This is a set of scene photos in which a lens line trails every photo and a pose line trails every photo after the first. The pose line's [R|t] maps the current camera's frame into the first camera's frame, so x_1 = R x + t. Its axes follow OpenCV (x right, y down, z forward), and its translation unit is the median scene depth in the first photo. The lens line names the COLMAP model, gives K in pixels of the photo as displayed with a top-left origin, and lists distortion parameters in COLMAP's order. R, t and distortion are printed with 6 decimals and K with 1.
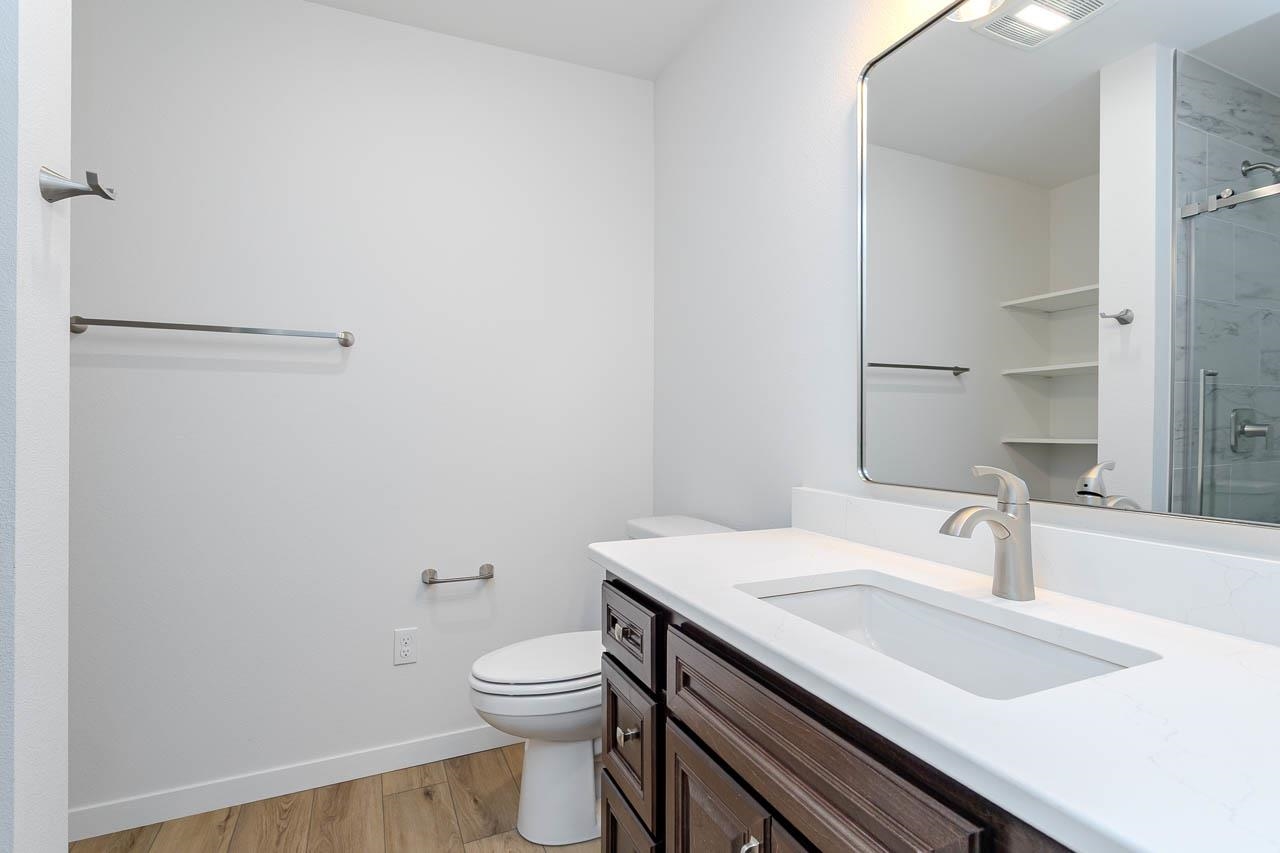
lens RADIAL K [[608.3, 0, 636.9], [0, 608.3, 419.3], [0, 0, 1]] dist [0.000686, 0.000623]
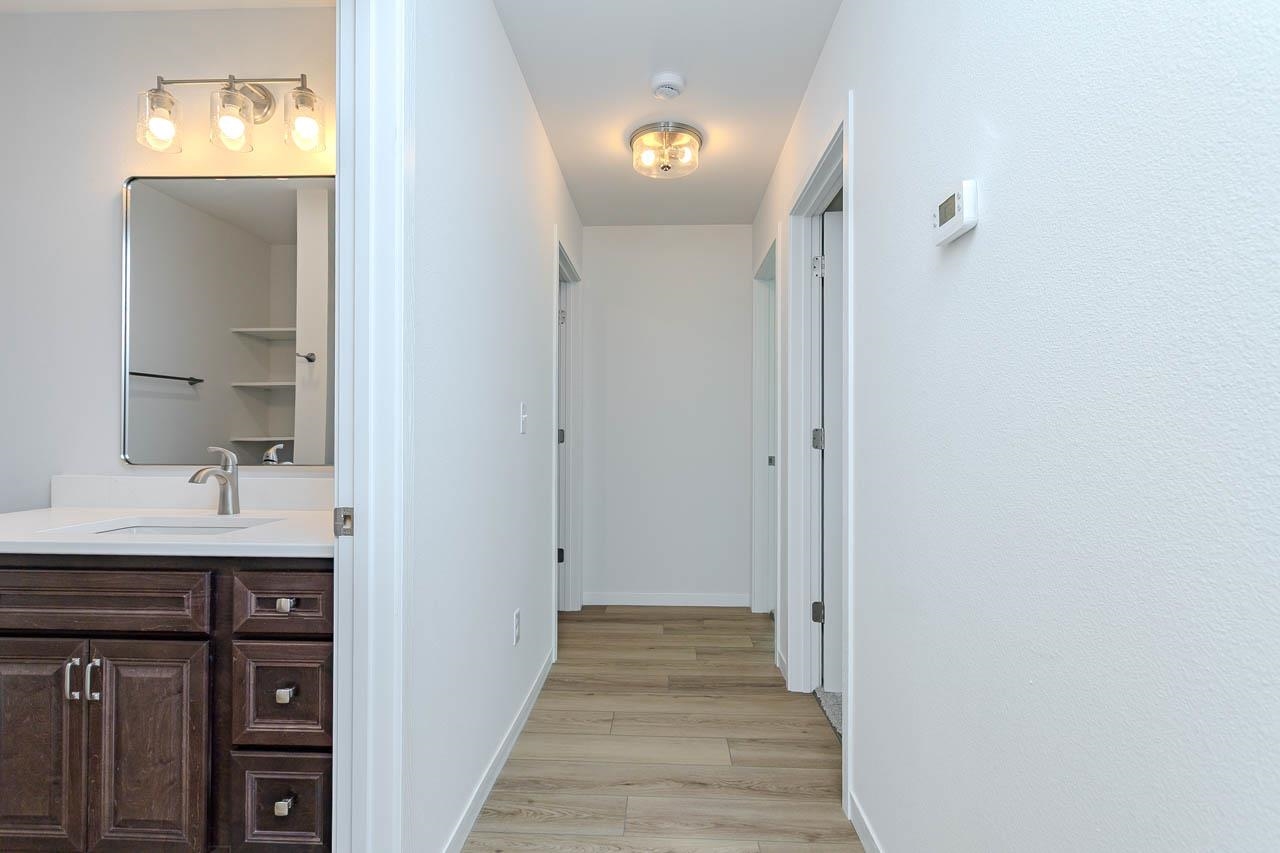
lens RADIAL K [[608.3, 0, 631.8], [0, 608.3, 421.5], [0, 0, 1]] dist [0.000686, 0.000623]
pose [[0.437942, 0.009547, 0.898953, -0.390880], [-0.010059, 0.999933, -0.005719, -0.003766], [-0.898947, -0.006538, 0.438009, -0.692233]]
